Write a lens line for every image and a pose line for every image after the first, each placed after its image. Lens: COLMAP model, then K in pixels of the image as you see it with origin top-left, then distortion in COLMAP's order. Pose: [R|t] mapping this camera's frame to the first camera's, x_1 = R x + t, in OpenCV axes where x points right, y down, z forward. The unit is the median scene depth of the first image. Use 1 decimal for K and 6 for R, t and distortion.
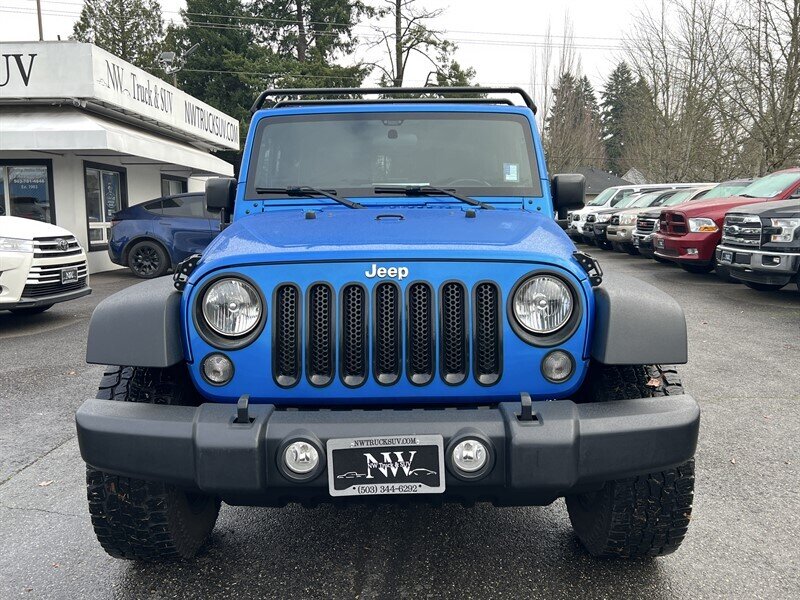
lens RADIAL K [[675.3, 0, 408.9], [0, 675.3, 301.9], [0, 0, 1]] dist [0.021273, -0.003643]
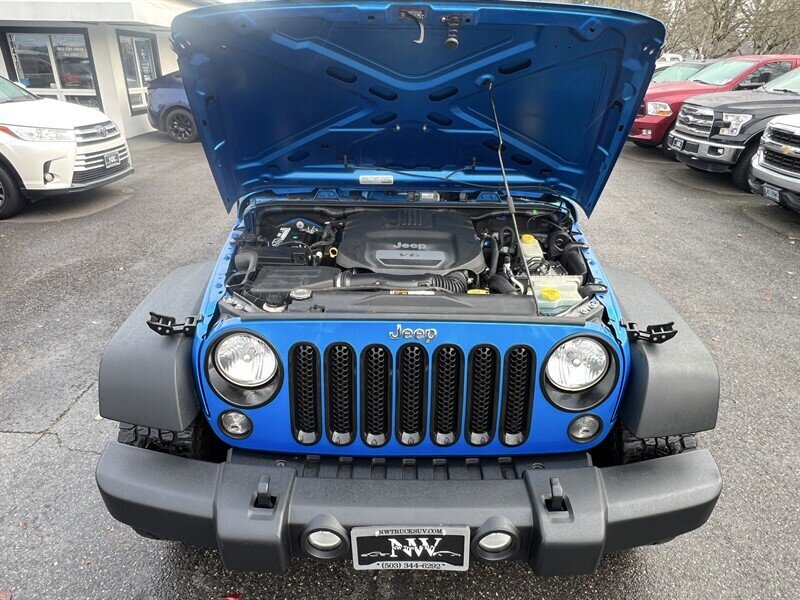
lens RADIAL K [[516.5, 0, 403.0], [0, 516.5, 313.3], [0, 0, 1]] dist [-0.006982, -0.000670]
pose [[0.999652, 0.023203, 0.012539, -0.016228], [-0.025963, 0.949385, 0.313040, -0.084001], [-0.004641, -0.313257, 0.949657, 0.100322]]
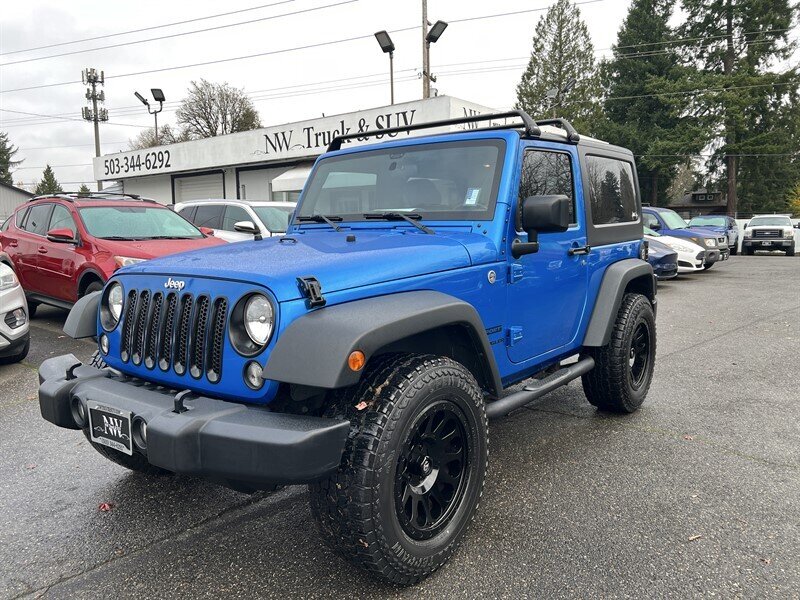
lens RADIAL K [[596.1, 0, 411.0], [0, 596.1, 313.9], [0, 0, 1]] dist [0.062473, -0.068326]
pose [[0.800456, 0.084409, -0.593418, 0.295300], [-0.076566, 0.996323, 0.038440, -0.019344], [0.594481, 0.014667, 0.803976, 0.099652]]
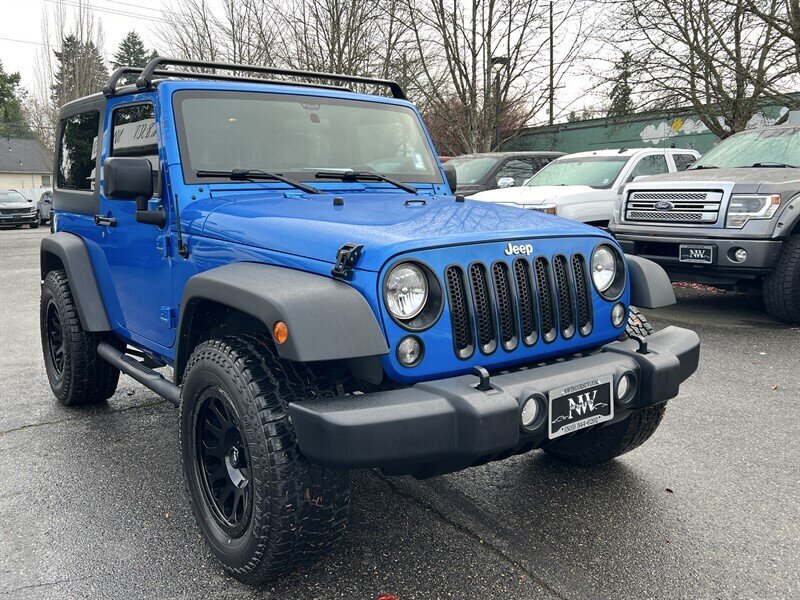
lens RADIAL K [[721.4, 0, 400.0], [0, 721.4, 300.0], [0, 0, 1]] dist [0.020371, 0.000292]
pose [[0.803520, -0.086586, 0.588948, -0.271277], [0.079886, 0.996100, 0.037454, -0.005928], [-0.589894, 0.016954, 0.807303, 0.035283]]
